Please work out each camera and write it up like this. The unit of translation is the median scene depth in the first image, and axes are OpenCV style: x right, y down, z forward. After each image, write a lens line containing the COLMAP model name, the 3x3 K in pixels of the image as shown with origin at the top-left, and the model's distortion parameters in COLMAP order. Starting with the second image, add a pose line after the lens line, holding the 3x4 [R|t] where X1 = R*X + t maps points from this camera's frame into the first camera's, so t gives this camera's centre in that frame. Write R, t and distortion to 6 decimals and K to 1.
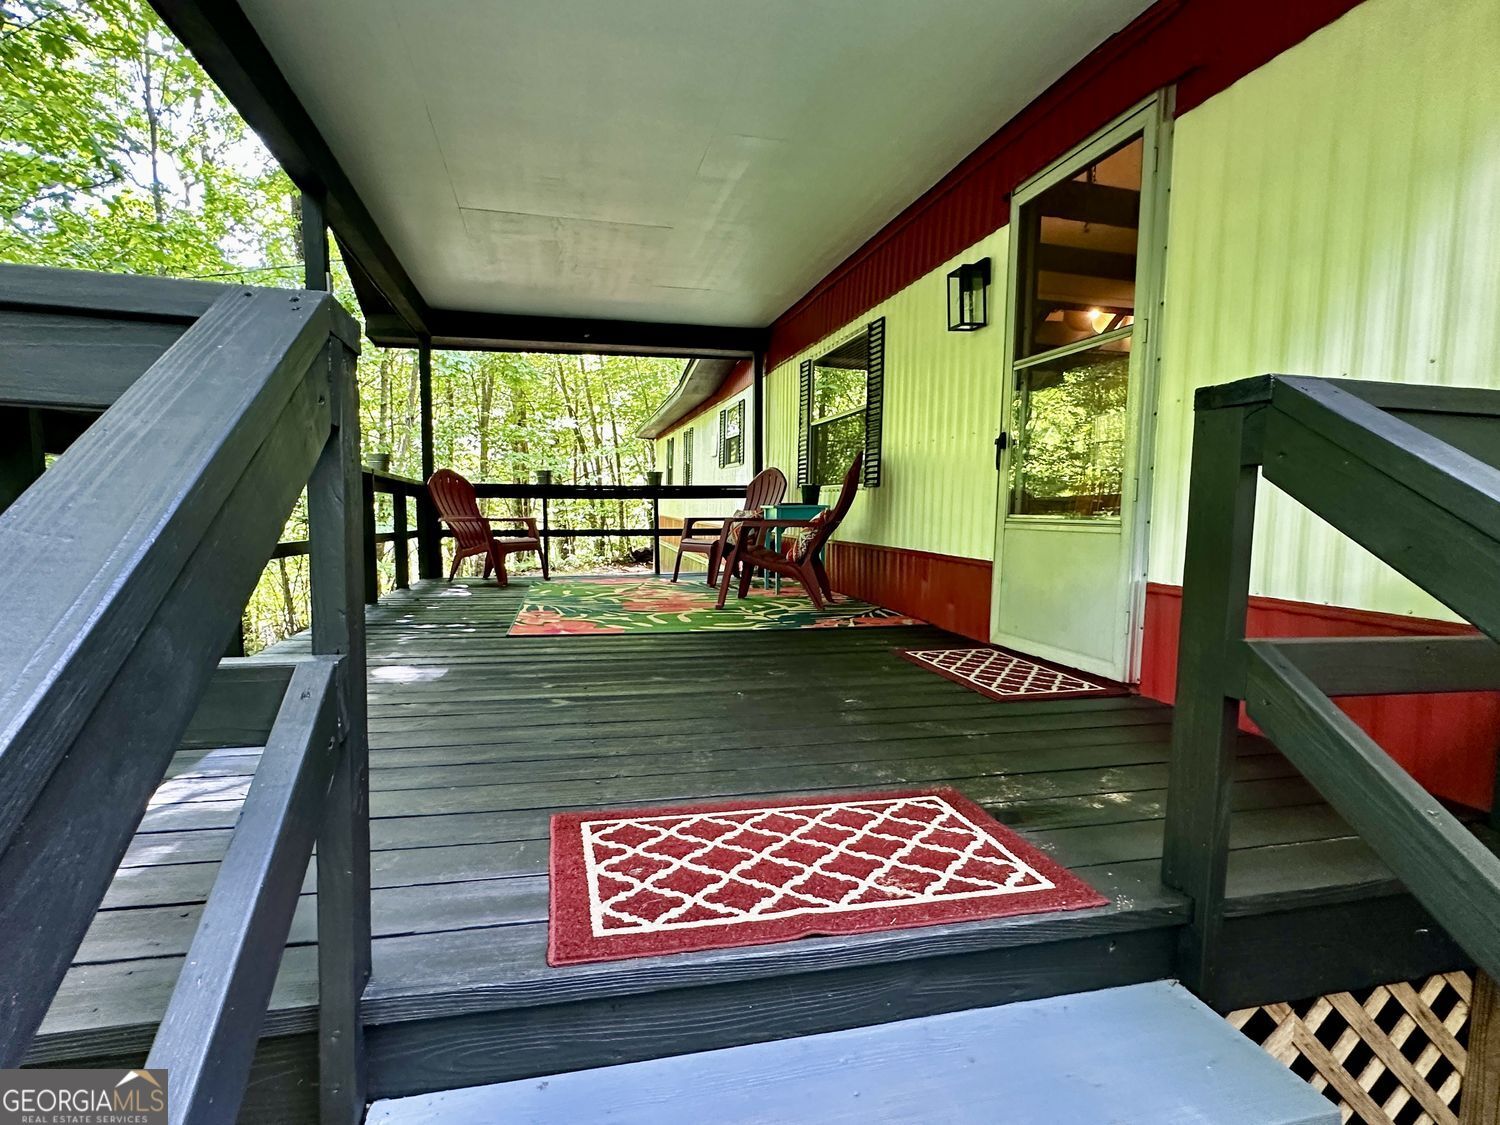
lens RADIAL K [[779.8, 0, 757.4], [0, 779.8, 571.8], [0, 0, 1]] dist [-0.000302, 0.000982]
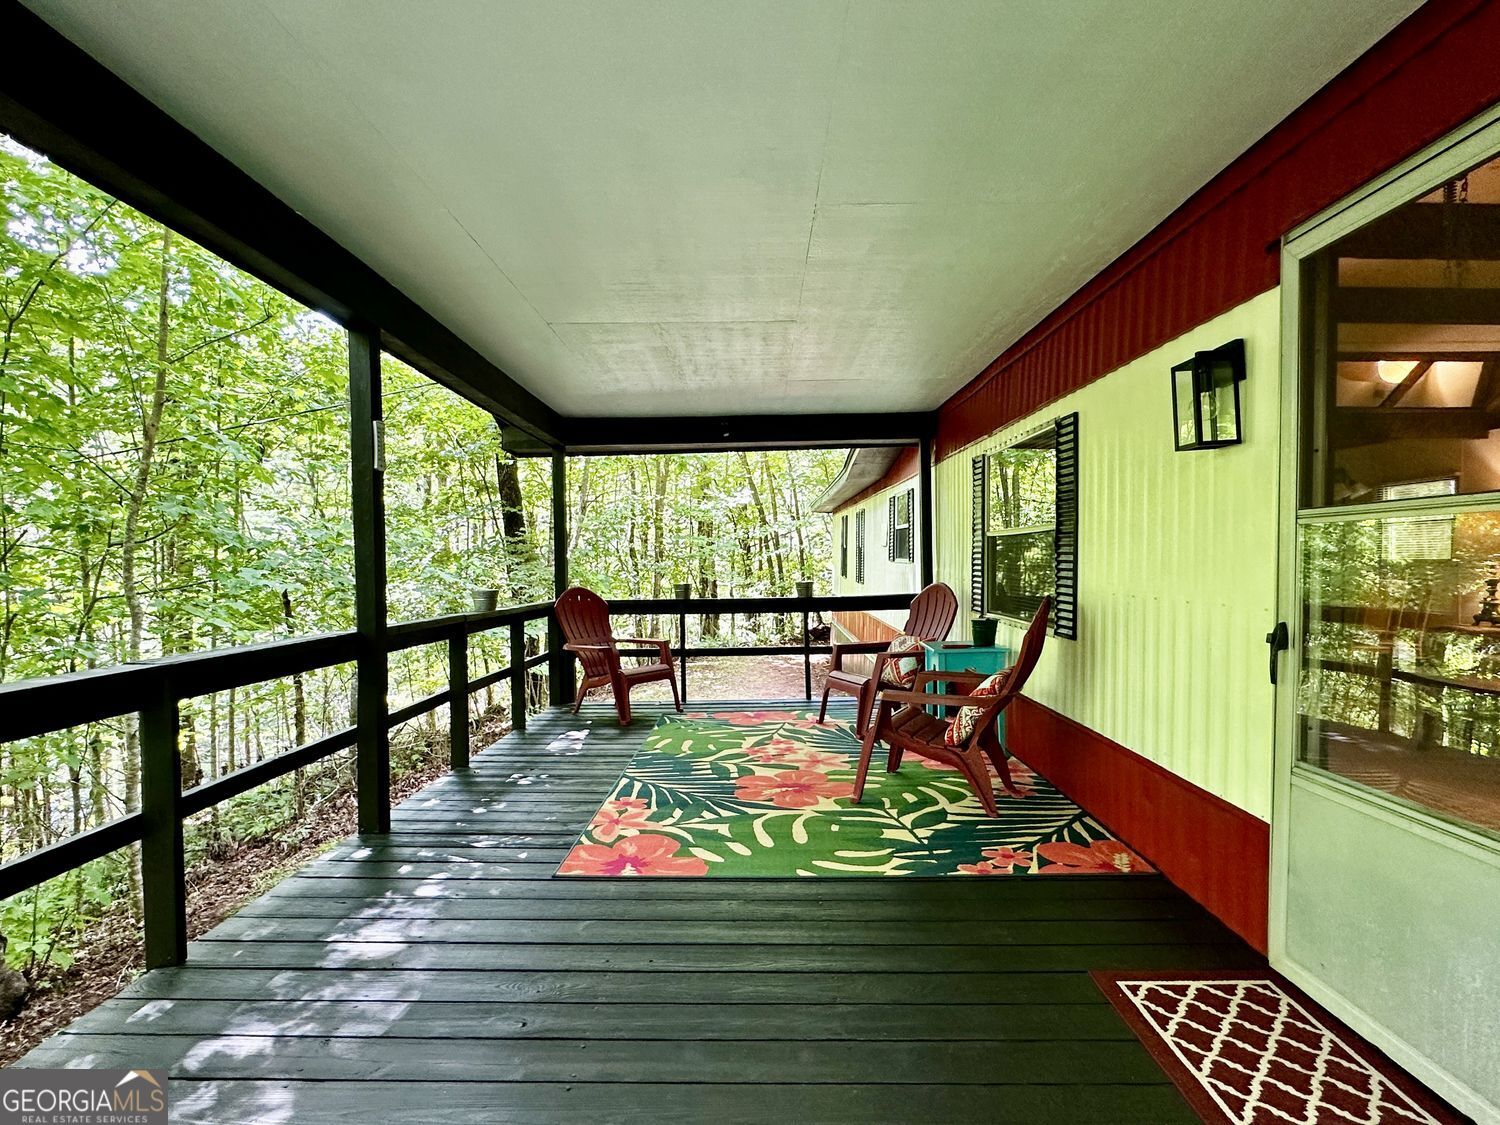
lens RADIAL K [[779.8, 0, 757.4], [0, 779.8, 571.8], [0, 0, 1]] dist [-0.000302, 0.000982]
pose [[0.968213, -0.014417, -0.249709, 0.051679], [-0.001161, 0.998068, -0.062123, -0.129000], [0.250123, 0.060439, 0.966326, 0.220969]]
